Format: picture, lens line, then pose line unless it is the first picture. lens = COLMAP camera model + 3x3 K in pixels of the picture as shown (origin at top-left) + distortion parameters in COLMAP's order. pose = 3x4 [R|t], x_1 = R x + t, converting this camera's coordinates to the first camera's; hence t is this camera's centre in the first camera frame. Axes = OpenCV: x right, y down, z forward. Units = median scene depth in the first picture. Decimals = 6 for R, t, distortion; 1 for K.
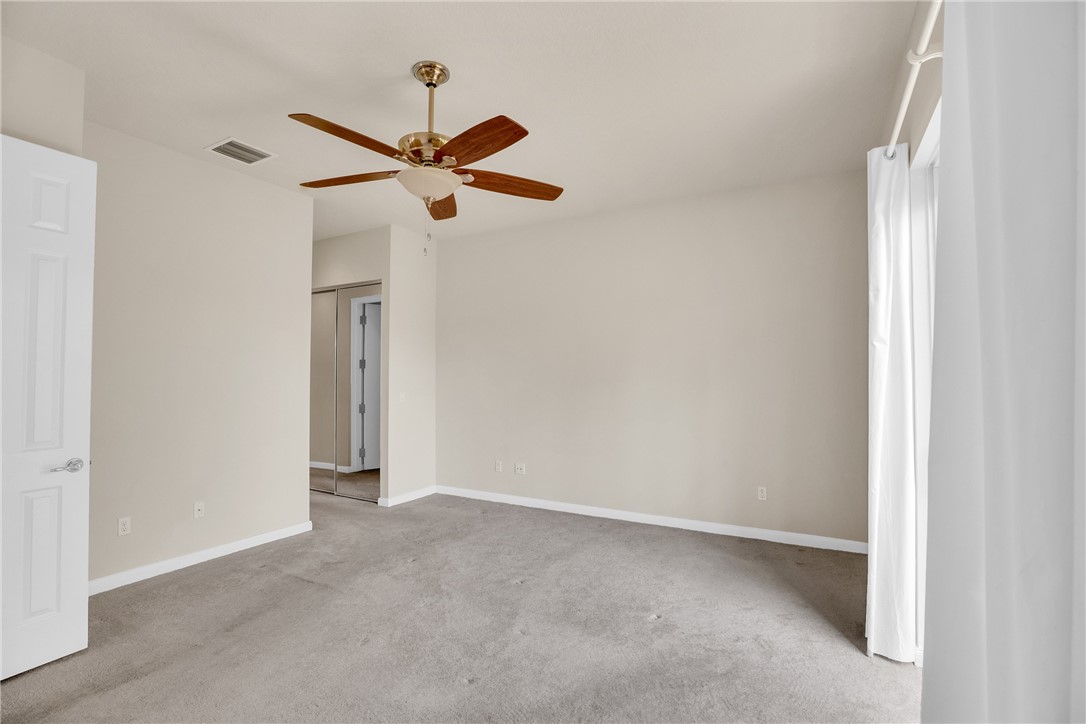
lens RADIAL K [[498.5, 0, 548.2], [0, 498.5, 361.6], [0, 0, 1]] dist [-0.047245, 0.014444]
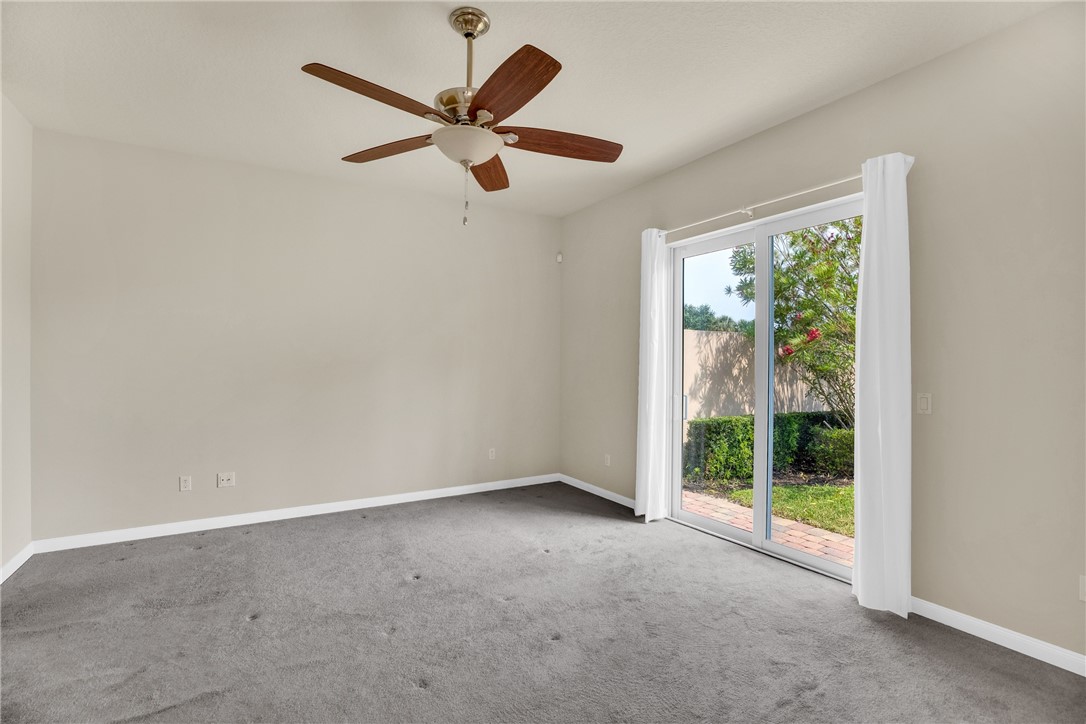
lens RADIAL K [[498.5, 0, 548.2], [0, 498.5, 361.6], [0, 0, 1]] dist [-0.047245, 0.014444]
pose [[0.488649, 0.000539, 0.872480, -0.765530], [-0.031430, 0.999362, 0.016985, 0.007005], [-0.871914, -0.035721, 0.488354, 0.331203]]
